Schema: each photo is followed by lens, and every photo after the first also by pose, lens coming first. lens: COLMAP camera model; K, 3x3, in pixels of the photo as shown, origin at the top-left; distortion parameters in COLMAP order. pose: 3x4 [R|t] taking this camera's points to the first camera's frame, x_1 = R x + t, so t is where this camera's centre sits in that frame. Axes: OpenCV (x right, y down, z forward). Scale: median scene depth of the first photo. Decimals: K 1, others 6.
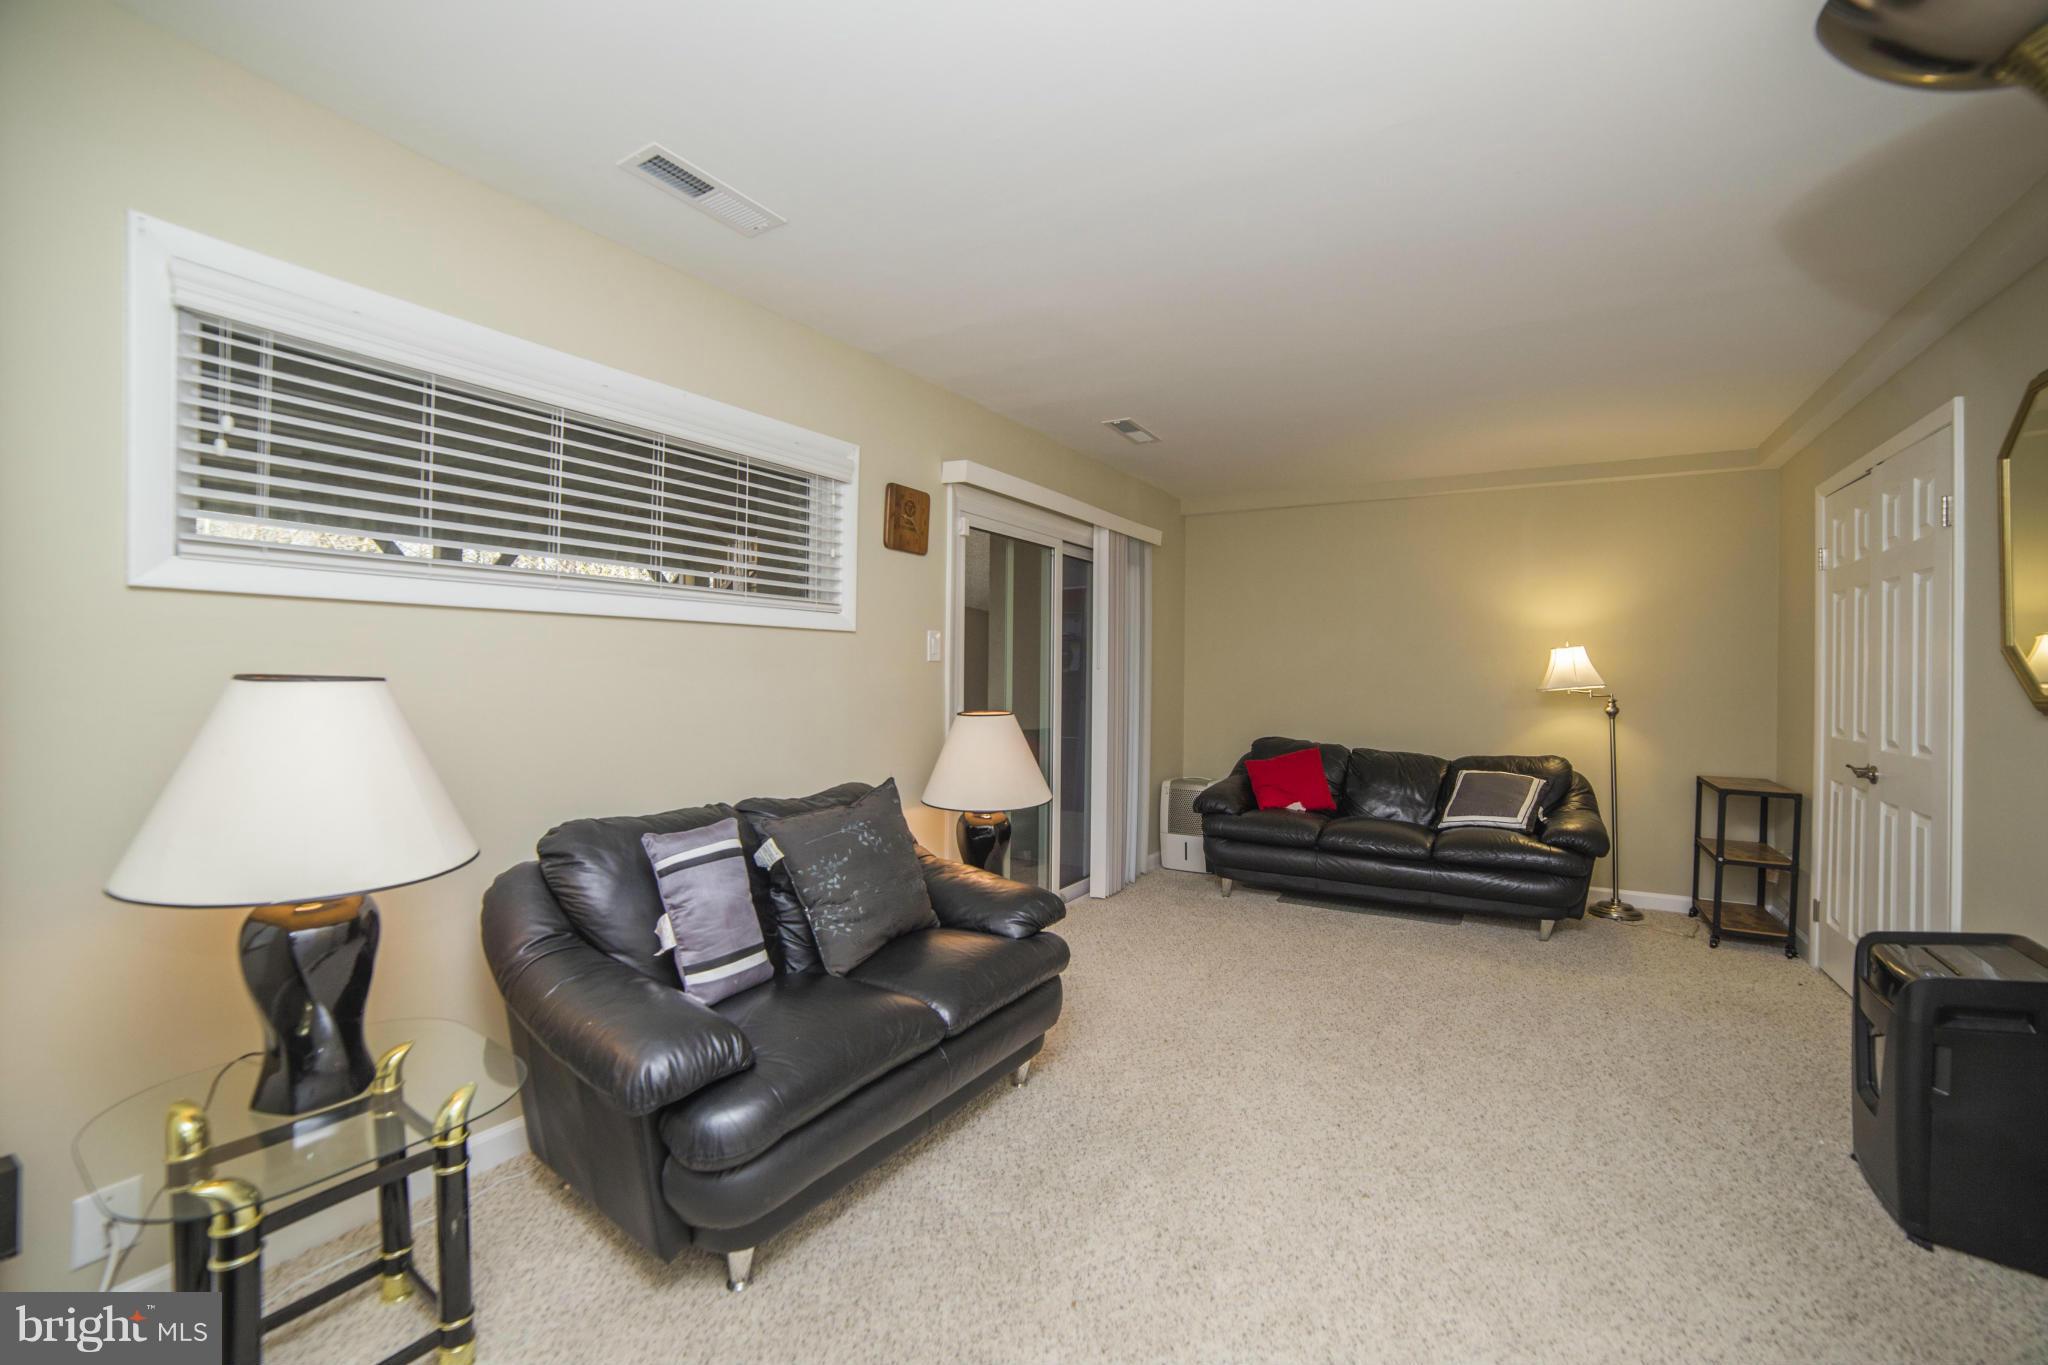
lens RADIAL K [[843.0, 0, 1036.8], [0, 843.0, 675.7], [0, 0, 1]] dist [-0.100392, 0.039447]
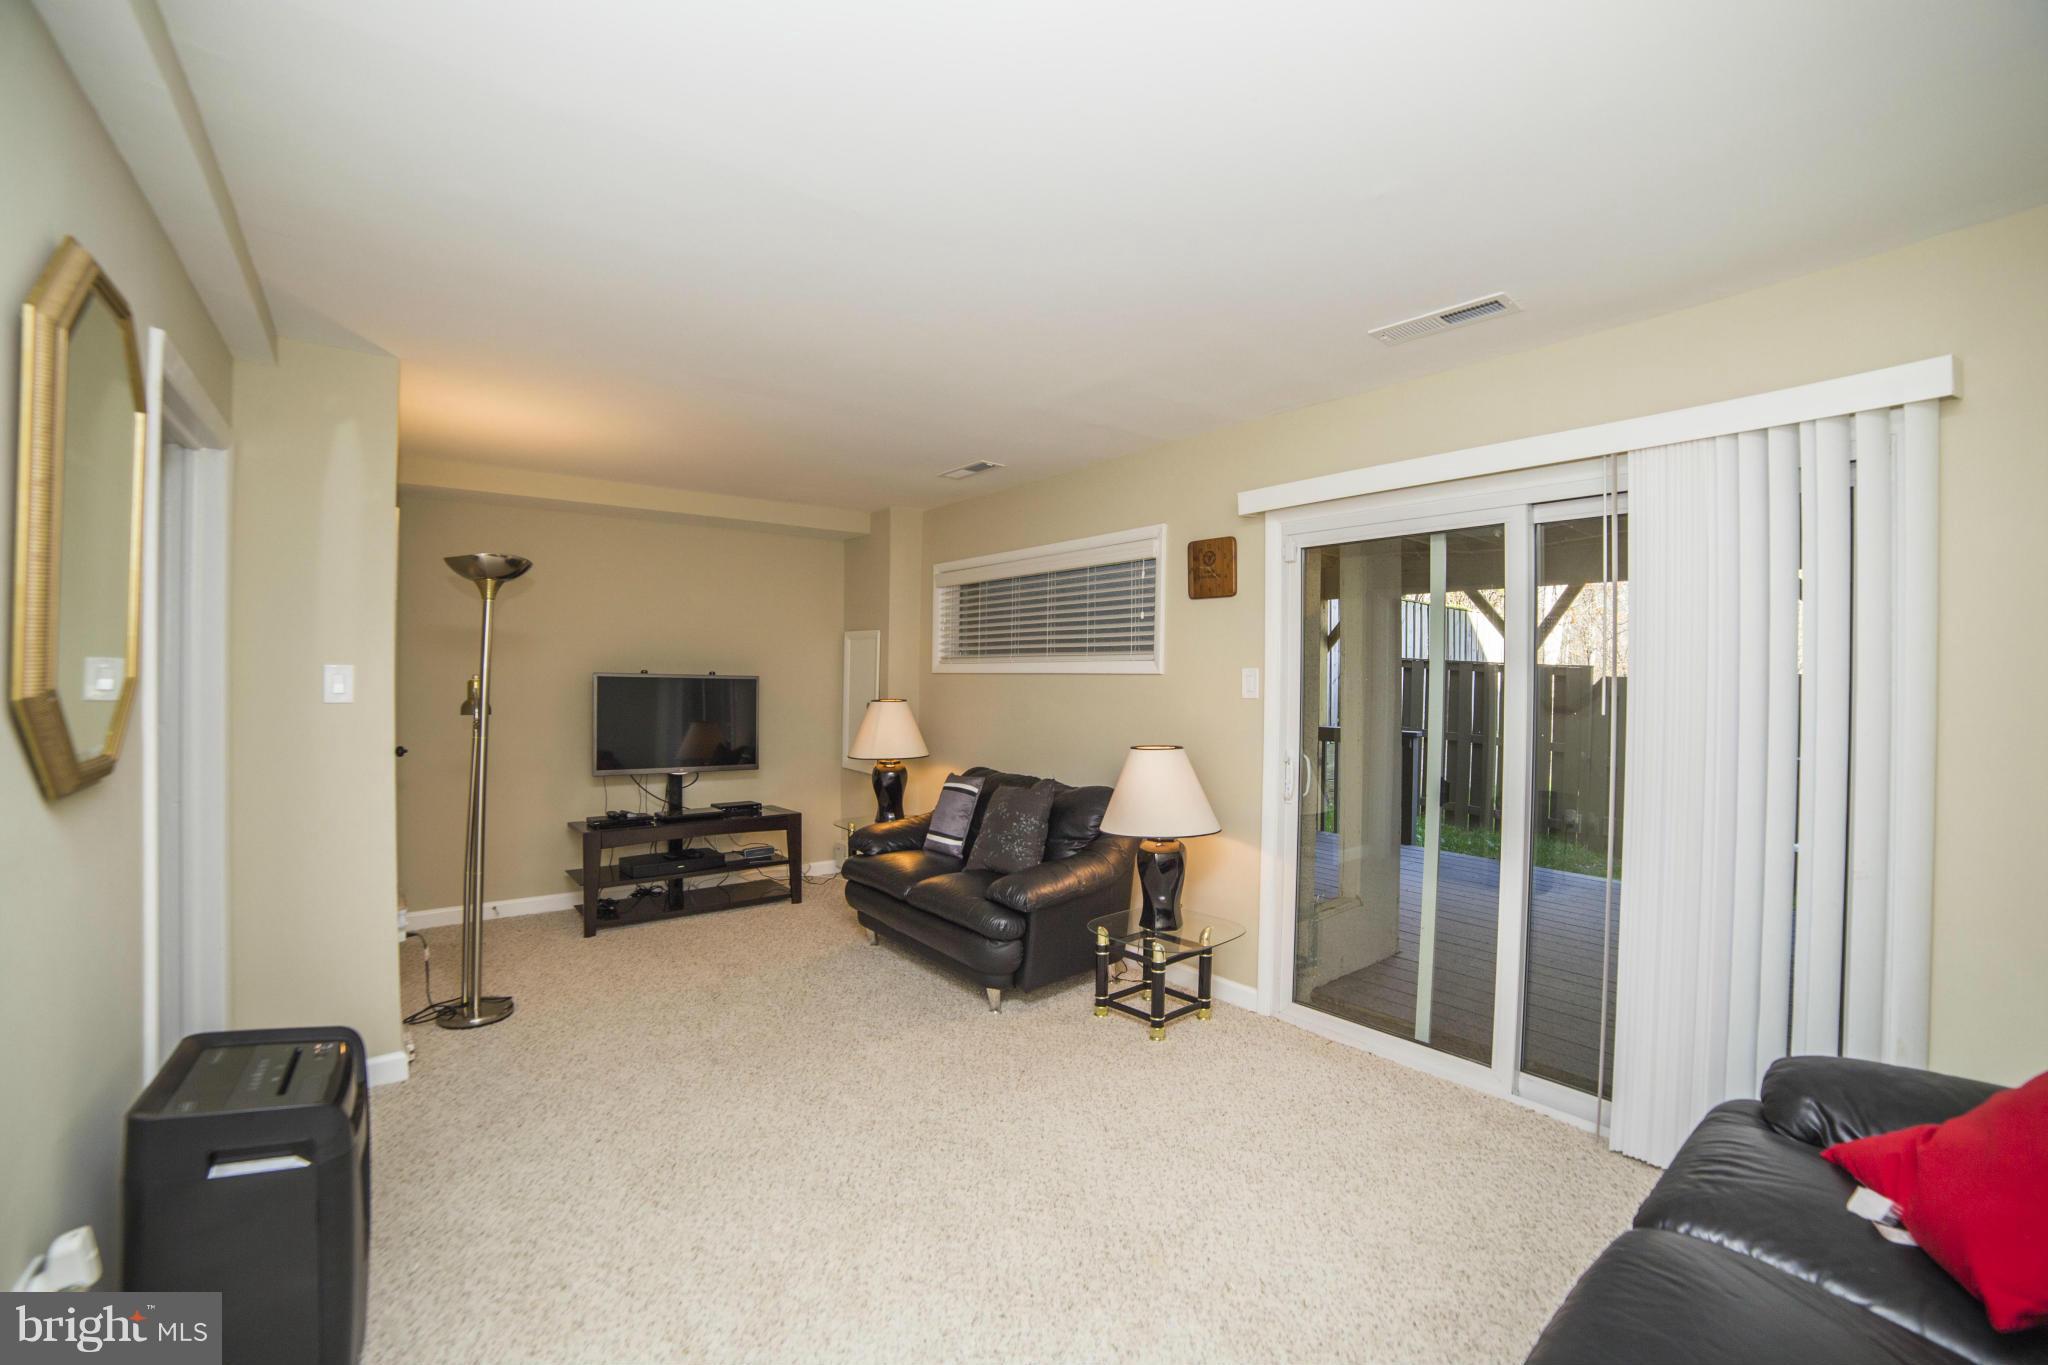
lens RADIAL K [[843.0, 0, 1036.8], [0, 843.0, 675.7], [0, 0, 1]] dist [-0.100392, 0.039447]
pose [[-0.348486, -0.007354, -0.937285, 0.948967], [-0.013371, 0.999906, -0.002874, -0.039920], [0.937219, 0.011530, -0.348552, 1.167599]]
